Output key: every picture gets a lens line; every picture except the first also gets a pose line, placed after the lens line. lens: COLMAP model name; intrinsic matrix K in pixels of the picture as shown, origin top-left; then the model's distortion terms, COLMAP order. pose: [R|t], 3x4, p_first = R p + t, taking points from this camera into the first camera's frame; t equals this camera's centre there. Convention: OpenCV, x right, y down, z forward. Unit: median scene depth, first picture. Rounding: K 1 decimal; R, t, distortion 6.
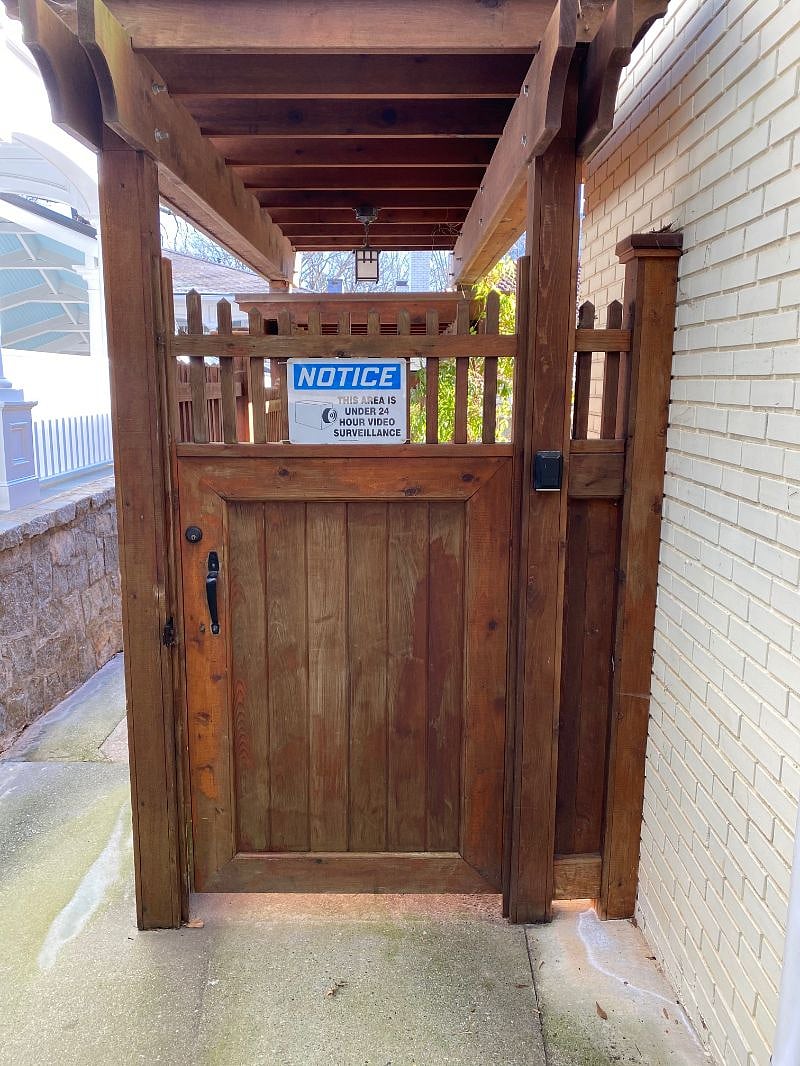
lens RADIAL K [[826.5, 0, 400.0], [0, 826.5, 533.0], [0, 0, 1]] dist [0.003260, 0.002352]
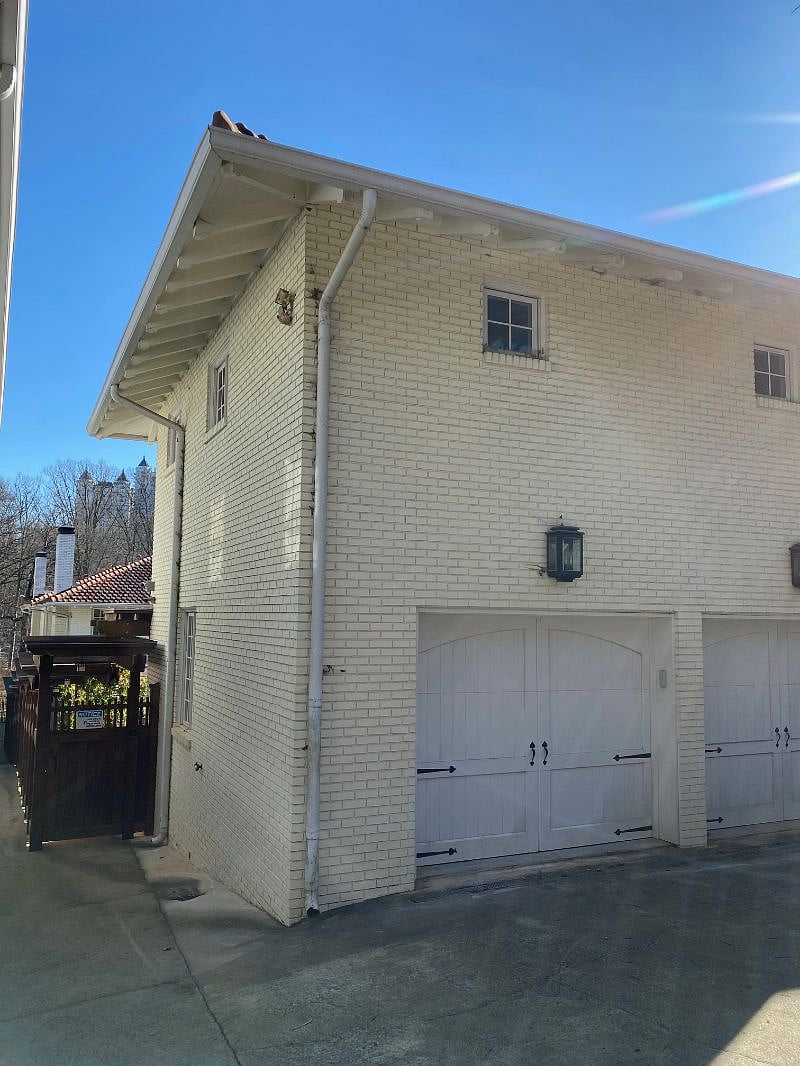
lens RADIAL K [[826.5, 0, 400.0], [0, 826.5, 533.0], [0, 0, 1]] dist [0.003260, 0.002352]
pose [[0.906461, 0.046456, 0.419726, -0.484932], [0.070606, 0.963266, -0.259101, 0.161990], [-0.416345, 0.264501, 0.869883, -4.090851]]
